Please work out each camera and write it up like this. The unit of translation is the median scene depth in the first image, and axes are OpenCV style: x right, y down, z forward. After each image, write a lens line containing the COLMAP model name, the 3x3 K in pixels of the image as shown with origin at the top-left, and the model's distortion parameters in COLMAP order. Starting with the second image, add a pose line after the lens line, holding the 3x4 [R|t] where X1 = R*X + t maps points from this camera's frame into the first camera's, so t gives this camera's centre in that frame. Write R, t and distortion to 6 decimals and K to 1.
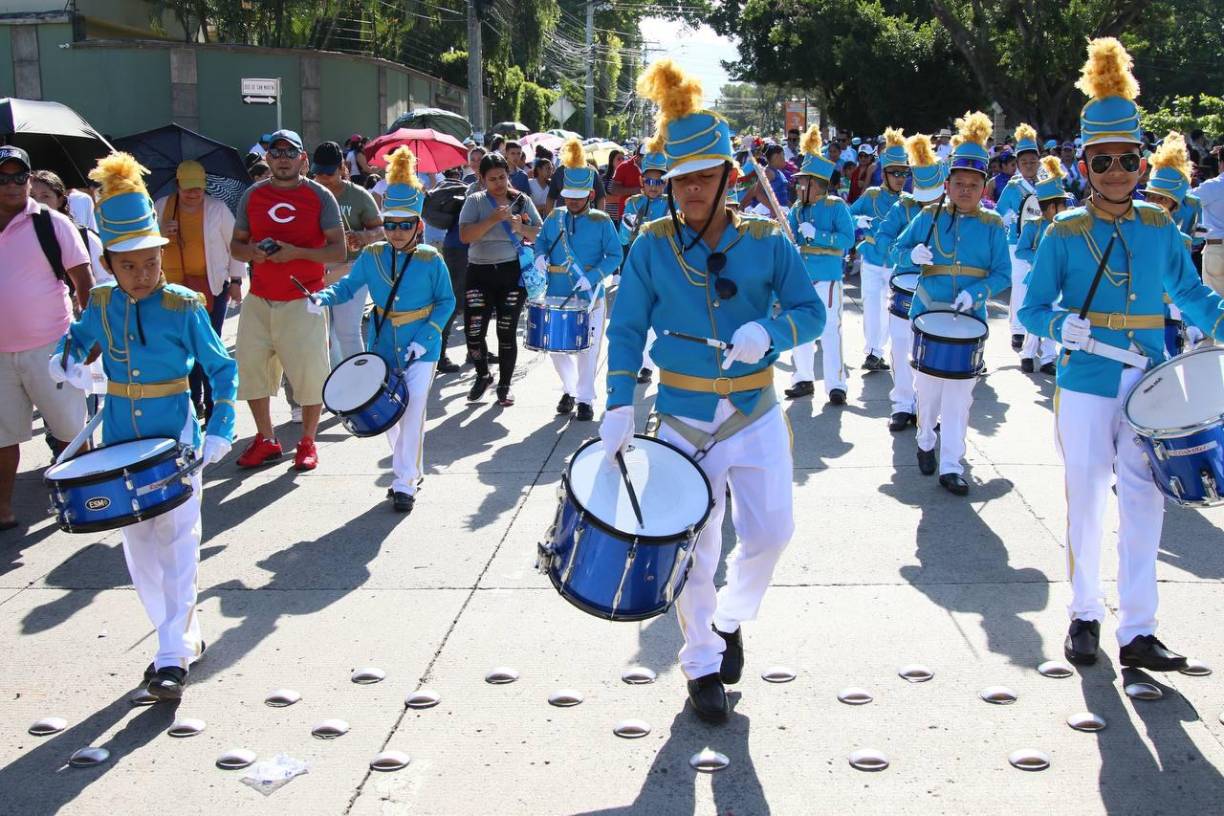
lens RADIAL K [[1283.3, 0, 611.7], [0, 1283.3, 396.6], [0, 0, 1]] dist [-0.110724, 0.000000]
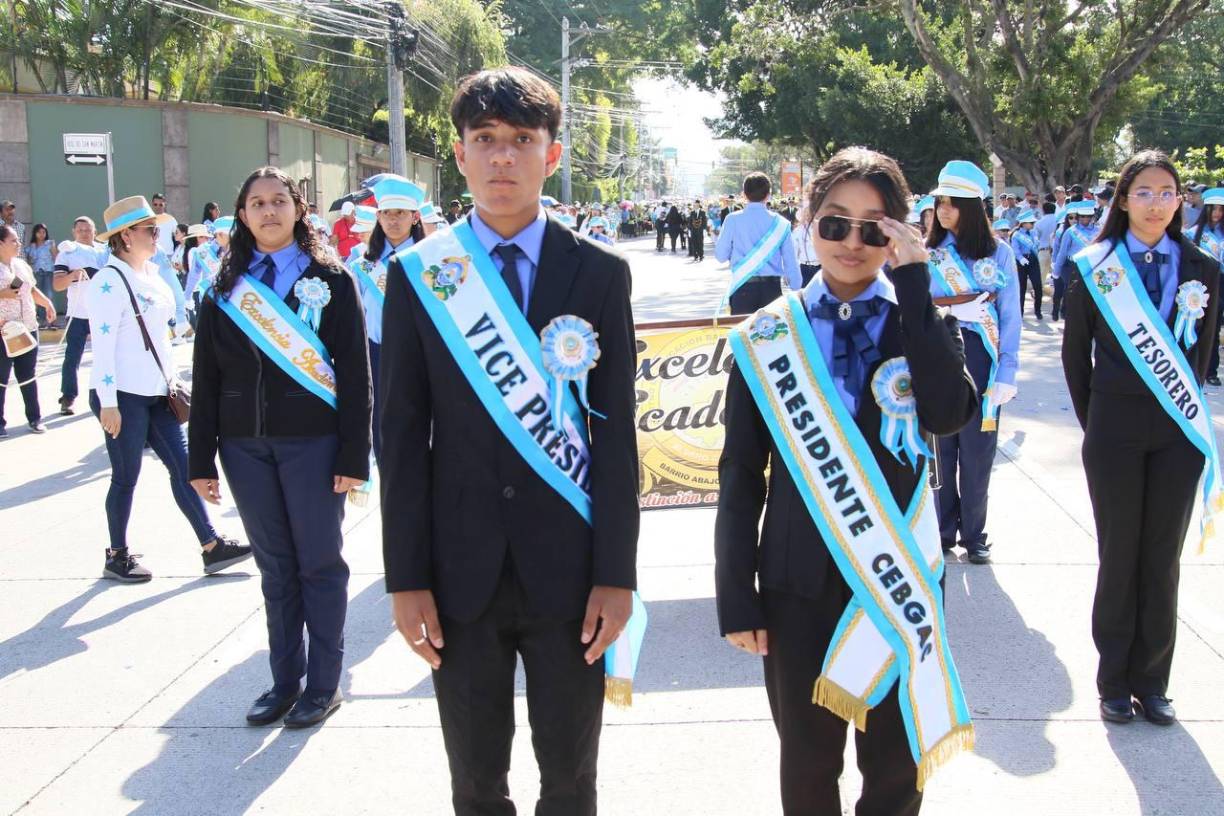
lens RADIAL K [[1283.3, 0, 622.2], [0, 1283.3, 409.4], [0, 0, 1]] dist [-0.110724, 0.000000]
pose [[0.999924, -0.012309, 0.000062, 0.031760], [0.012302, 0.999151, -0.039311, -0.017339], [0.000422, 0.039309, 0.999227, 0.092419]]
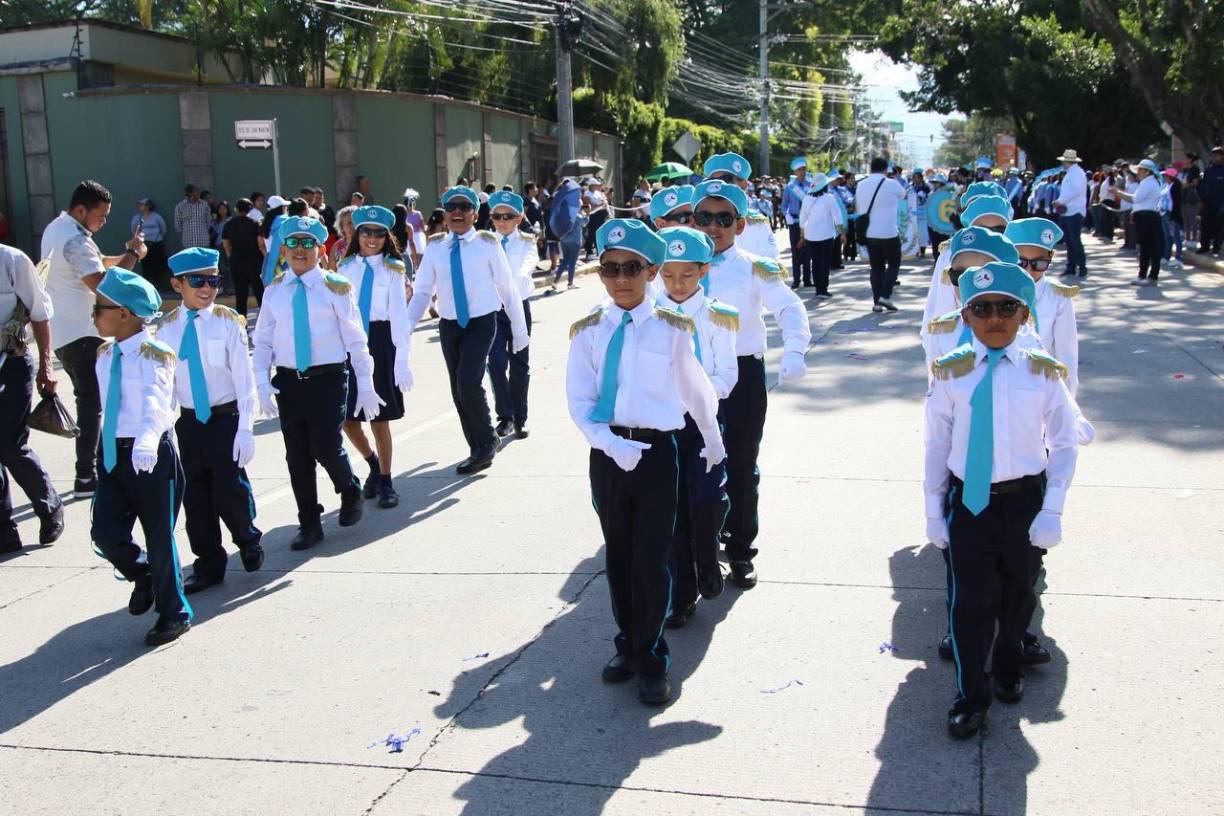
lens RADIAL K [[1283.3, 0, 621.1], [0, 1283.3, 421.2], [0, 0, 1]] dist [-0.110724, 0.000000]
pose [[0.984207, 0.002048, -0.177008, 0.067538], [-0.004479, 0.999901, -0.013337, -0.011349], [0.176963, 0.013919, 0.984119, 0.072056]]
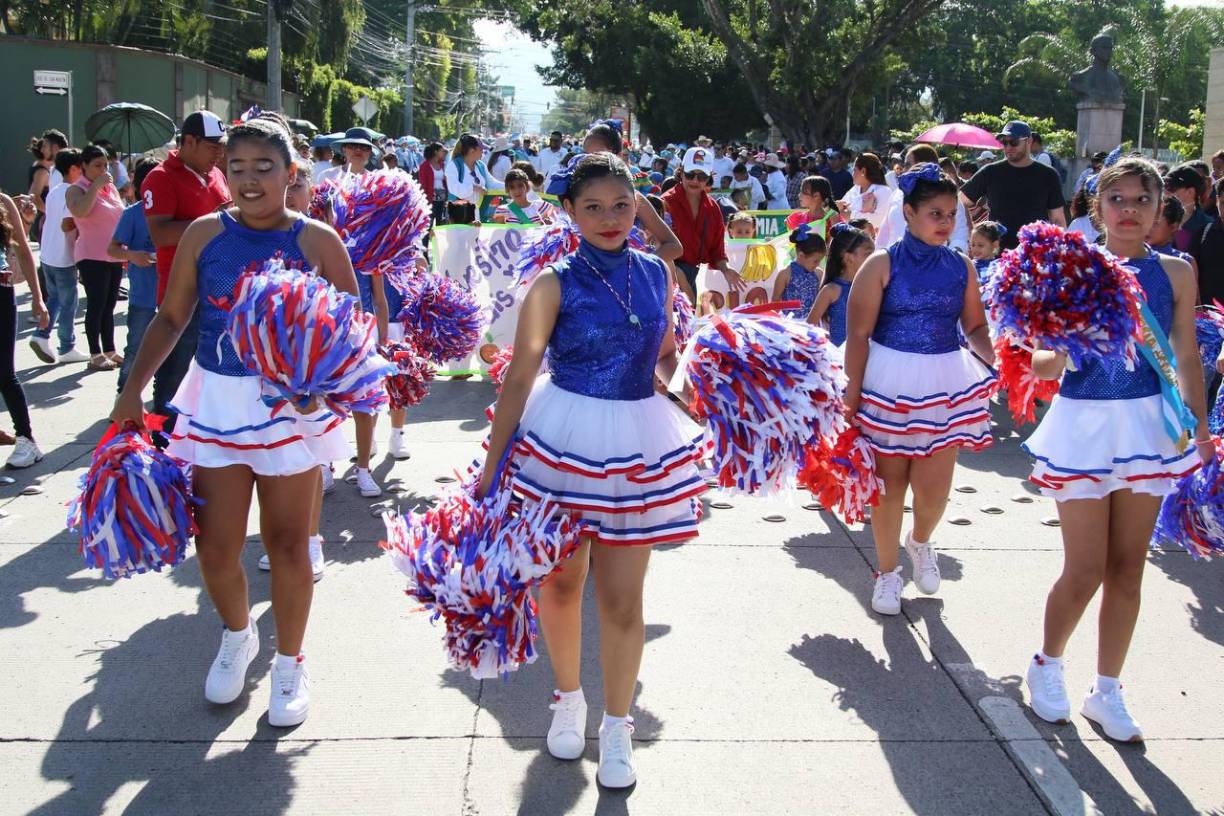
lens RADIAL K [[1283.3, 0, 612.4], [0, 1283.3, 404.1], [0, 0, 1]] dist [-0.110724, 0.000000]
pose [[0.992202, 0.011544, 0.124101, 0.030567], [-0.012080, 0.999921, 0.003568, 0.009736], [-0.124050, -0.005040, 0.992263, -0.050243]]
